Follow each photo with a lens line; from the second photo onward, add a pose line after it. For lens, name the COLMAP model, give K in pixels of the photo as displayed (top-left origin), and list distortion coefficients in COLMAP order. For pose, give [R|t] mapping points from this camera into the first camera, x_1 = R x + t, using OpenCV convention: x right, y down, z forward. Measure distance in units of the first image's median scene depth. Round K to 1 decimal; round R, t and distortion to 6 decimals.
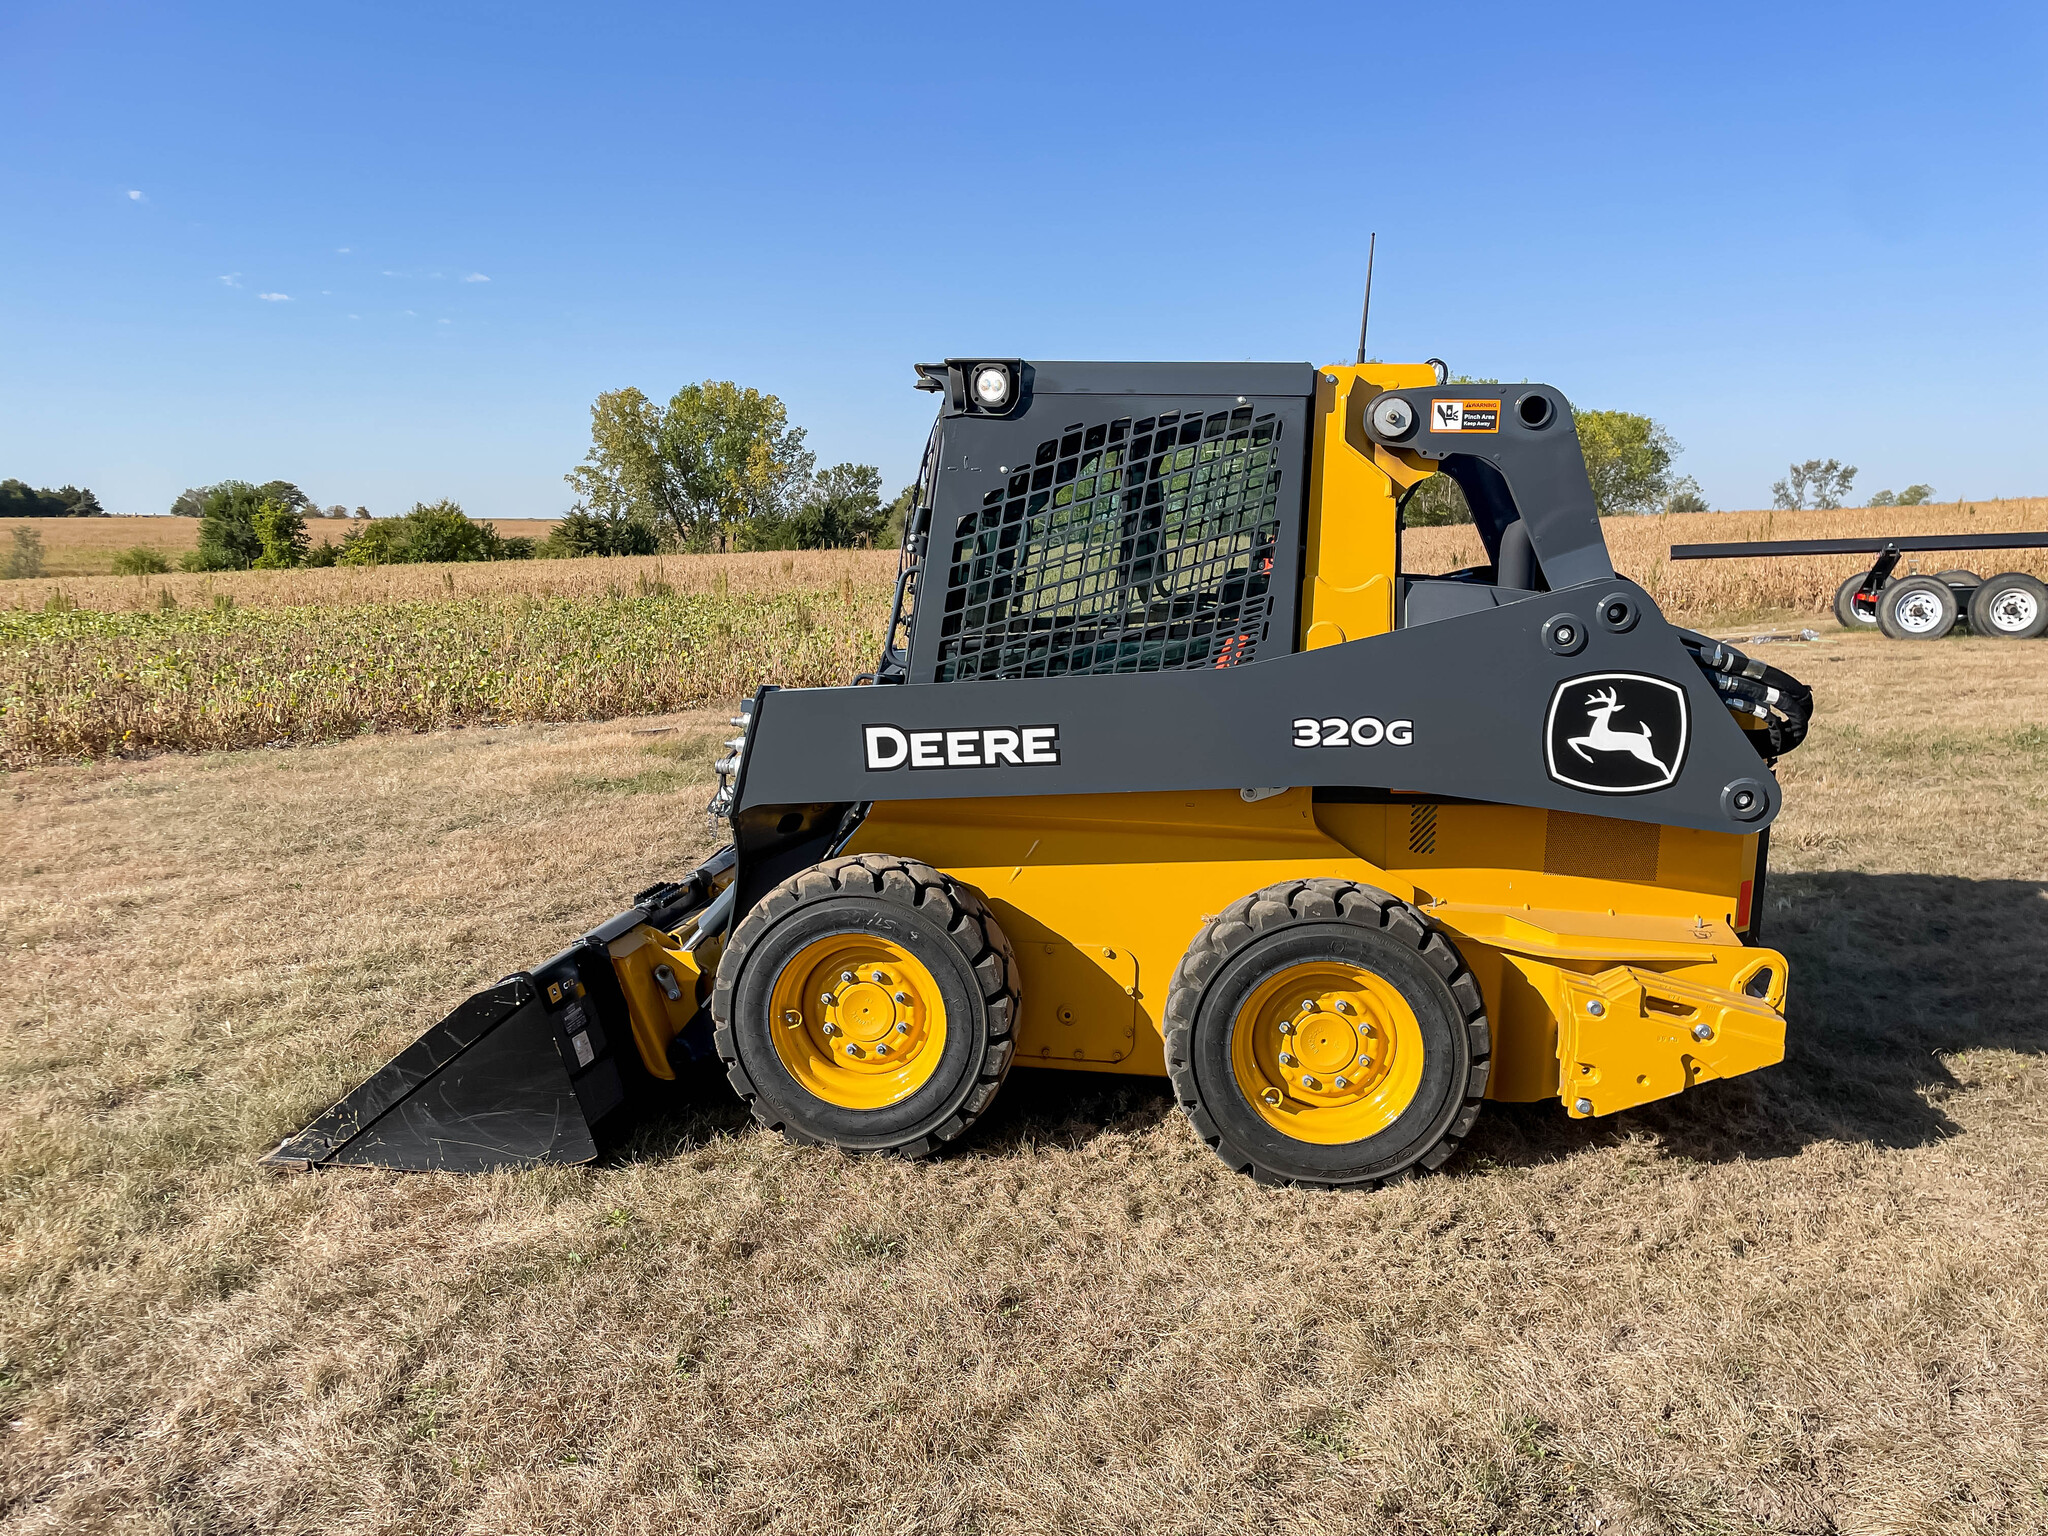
lens RADIAL K [[1535.8, 0, 1034.7], [0, 1535.8, 761.2], [0, 0, 1]] dist [0.097194, -0.122783]
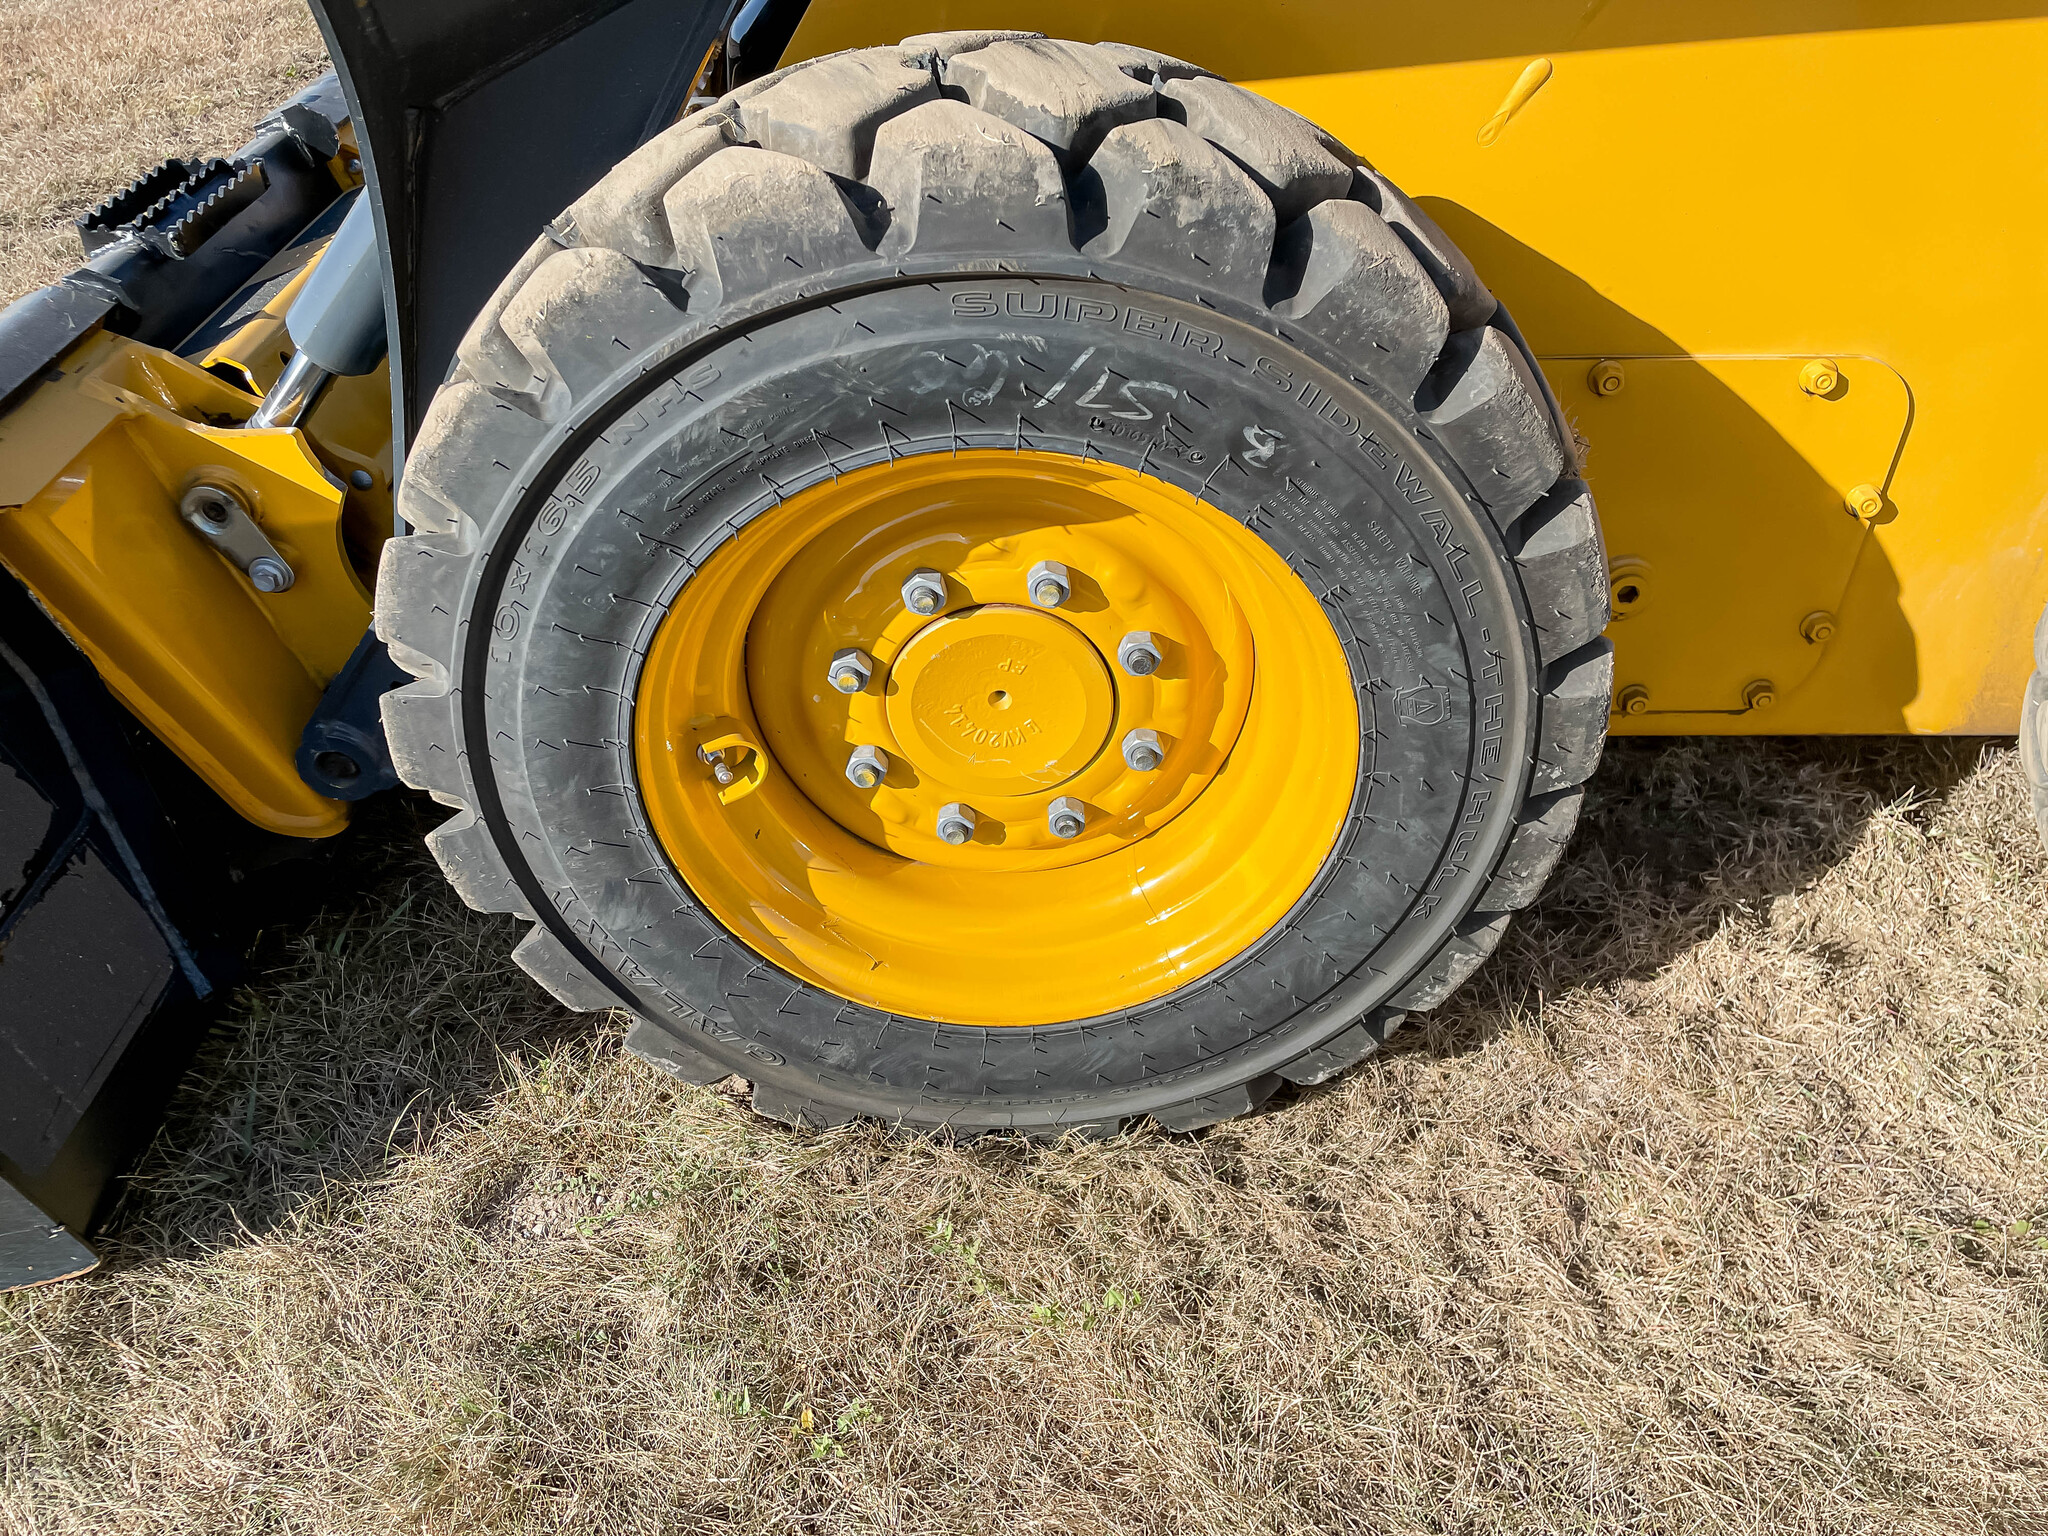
lens RADIAL K [[1535.8, 0, 1034.7], [0, 1535.8, 761.2], [0, 0, 1]] dist [0.097194, -0.122783]
pose [[0.989331, -0.102766, 0.103265, -0.132746], [0.039800, 0.872503, 0.486986, 0.043173], [-0.140144, -0.477680, 0.867284, 0.768551]]
